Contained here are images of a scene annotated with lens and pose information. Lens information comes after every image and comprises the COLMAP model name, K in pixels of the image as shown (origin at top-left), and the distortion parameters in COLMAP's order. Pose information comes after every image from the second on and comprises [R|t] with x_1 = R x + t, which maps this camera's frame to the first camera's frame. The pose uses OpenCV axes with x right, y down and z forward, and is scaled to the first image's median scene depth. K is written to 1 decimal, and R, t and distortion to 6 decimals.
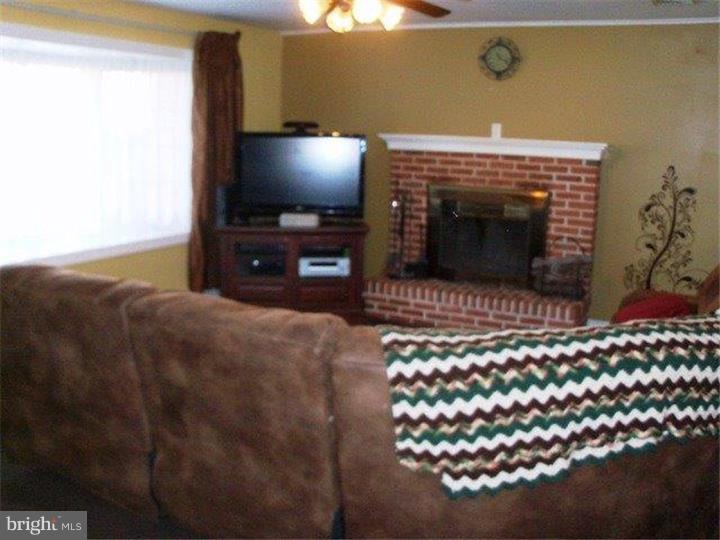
lens RADIAL K [[765.2, 0, 360.0], [0, 765.2, 270.0], [0, 0, 1]] dist [-0.312557, 0.306325]
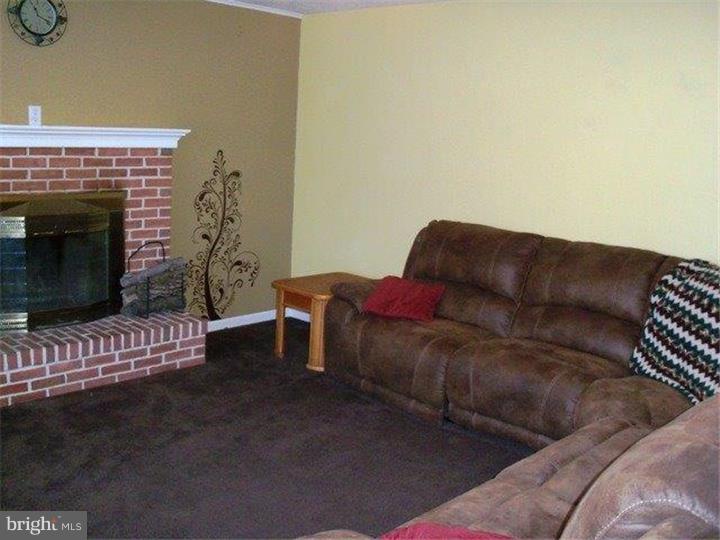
lens RADIAL K [[765.2, 0, 360.0], [0, 765.2, 270.0], [0, 0, 1]] dist [-0.312557, 0.306325]
pose [[0.201100, -0.179133, 0.963053, -0.499938], [0.133203, 0.979006, 0.154285, -0.113206], [-0.970472, 0.097255, 0.220739, 0.599546]]
